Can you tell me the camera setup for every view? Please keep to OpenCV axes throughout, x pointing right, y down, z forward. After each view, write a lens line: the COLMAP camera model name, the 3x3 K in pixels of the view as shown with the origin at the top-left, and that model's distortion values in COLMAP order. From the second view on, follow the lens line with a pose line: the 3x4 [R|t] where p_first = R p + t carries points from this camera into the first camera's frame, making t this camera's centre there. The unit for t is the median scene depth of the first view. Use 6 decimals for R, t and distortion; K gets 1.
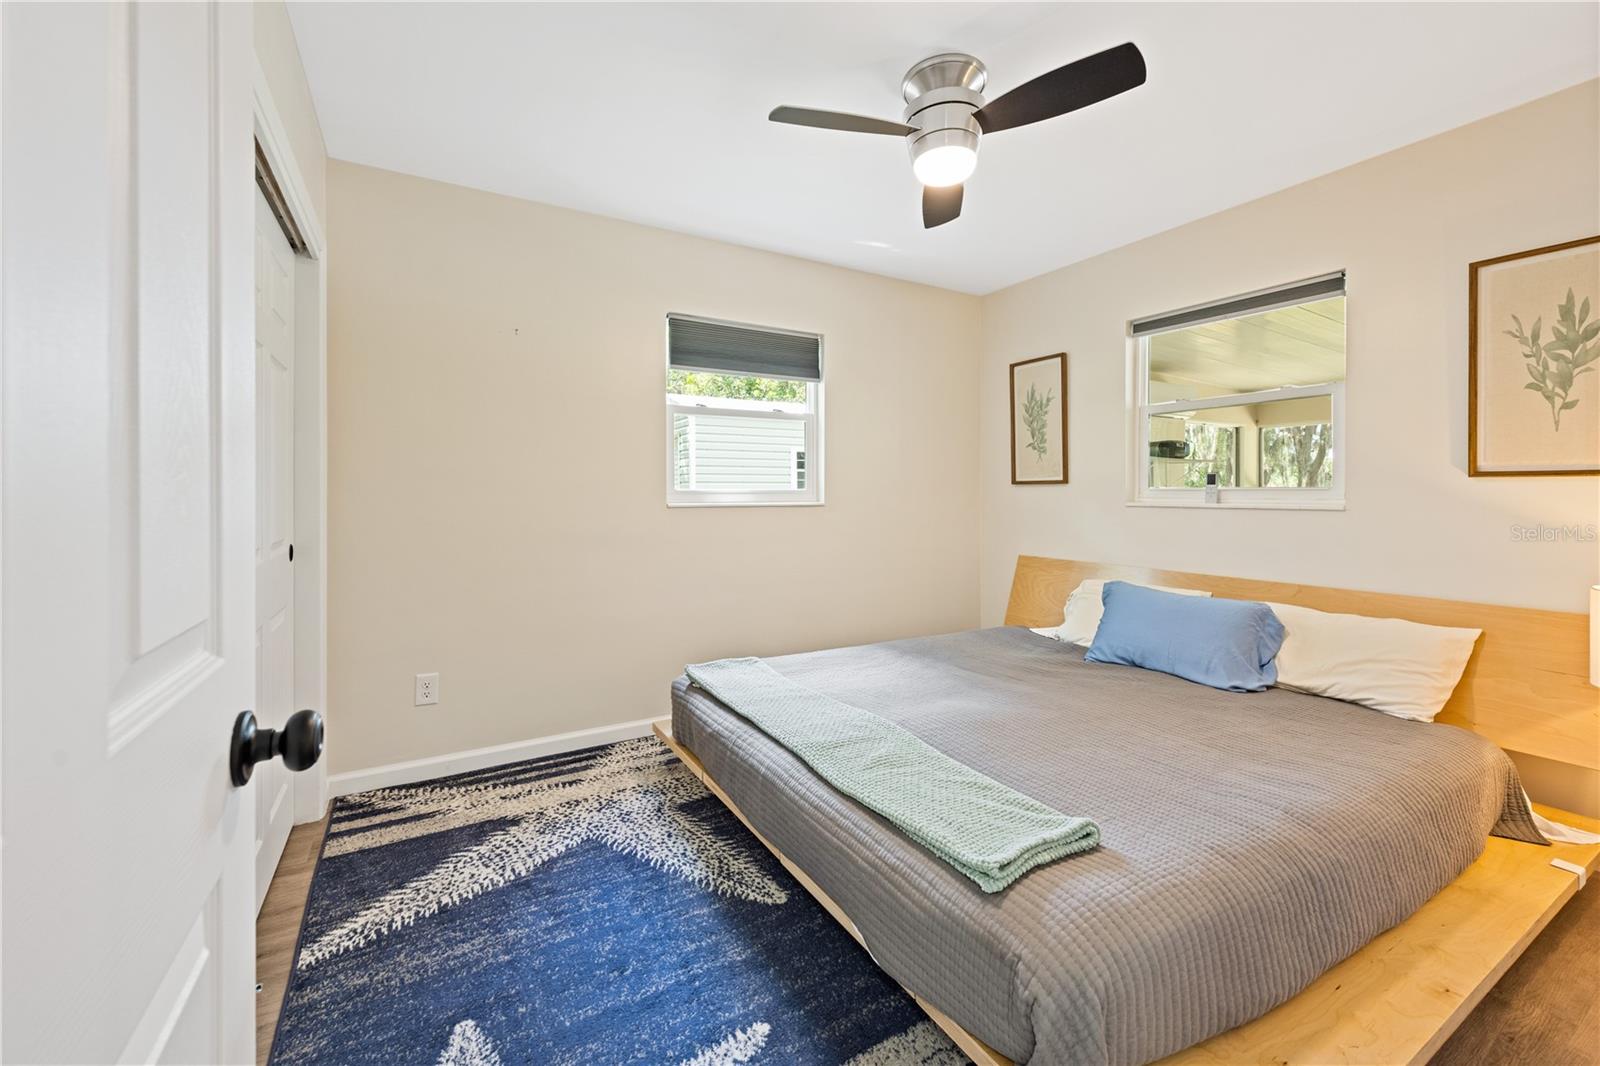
lens RADIAL K [[645.2, 0, 787.5], [0, 645.2, 492.1], [0, 0, 1]] dist [-0.002413, 0.000382]
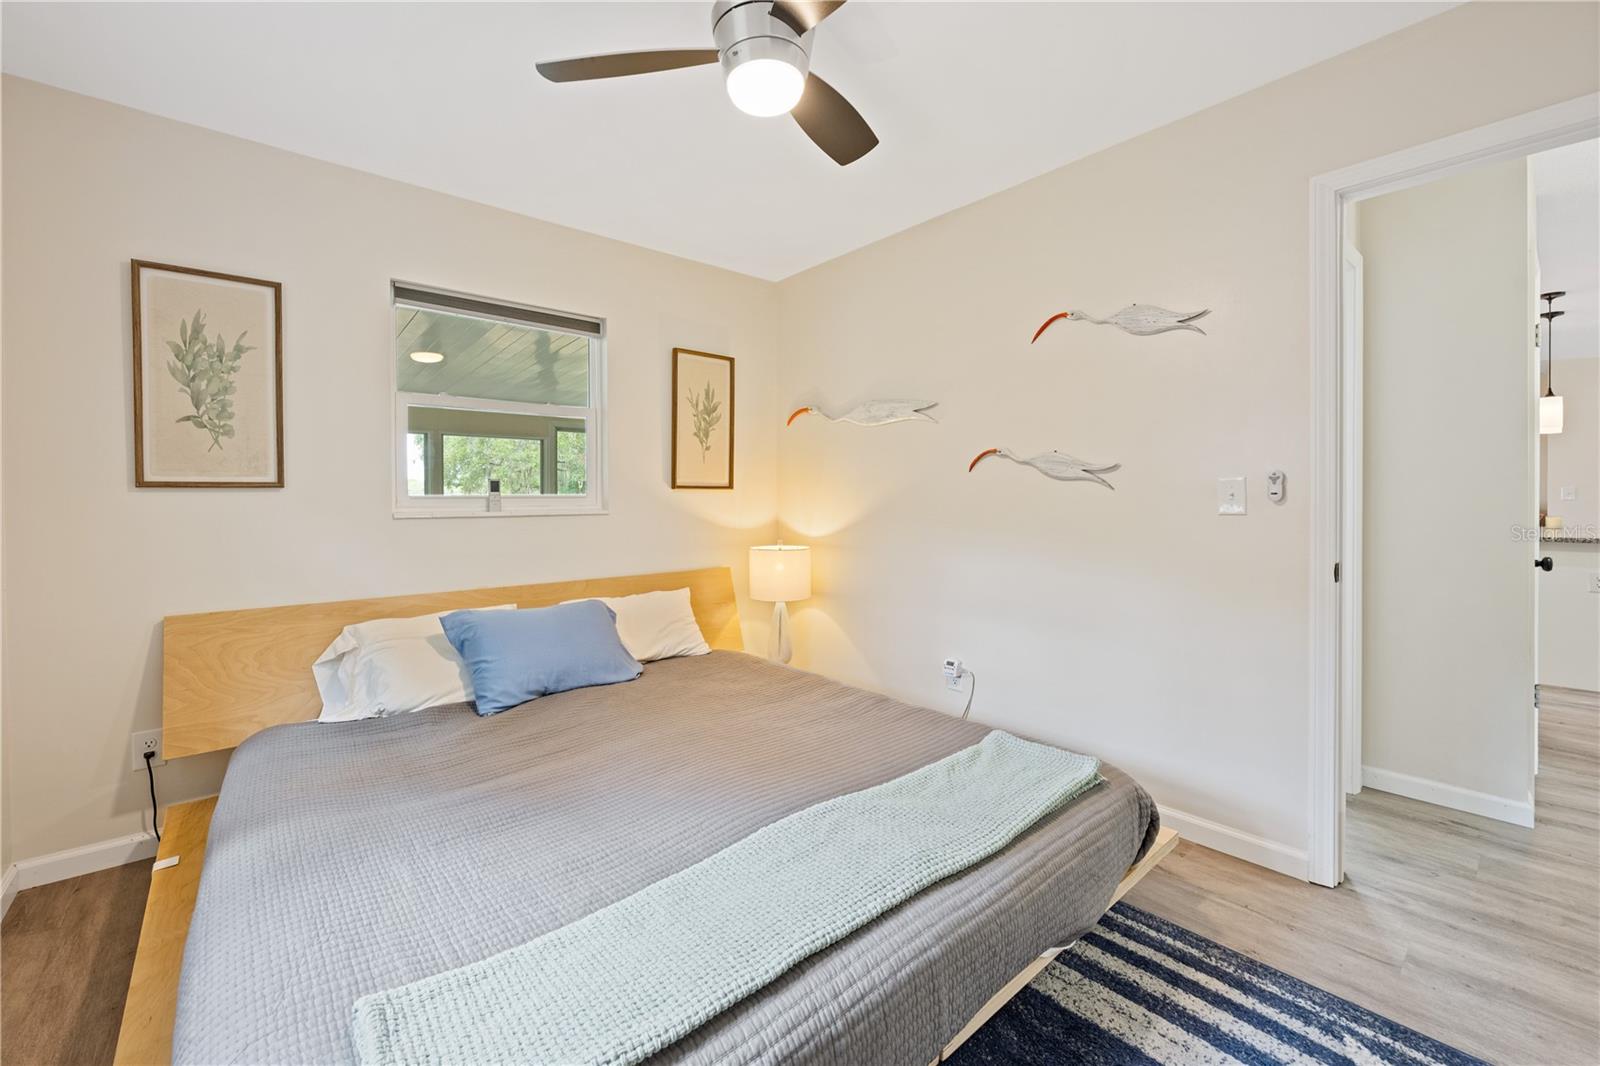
lens RADIAL K [[645.2, 0, 811.1], [0, 645.2, 499.9], [0, 0, 1]] dist [-0.002413, 0.000382]
pose [[-0.192775, 0.001309, 0.981242, -0.490939], [0.006911, 0.999976, 0.000024, 0.004383], [-0.981219, 0.006786, -0.192779, 0.987906]]
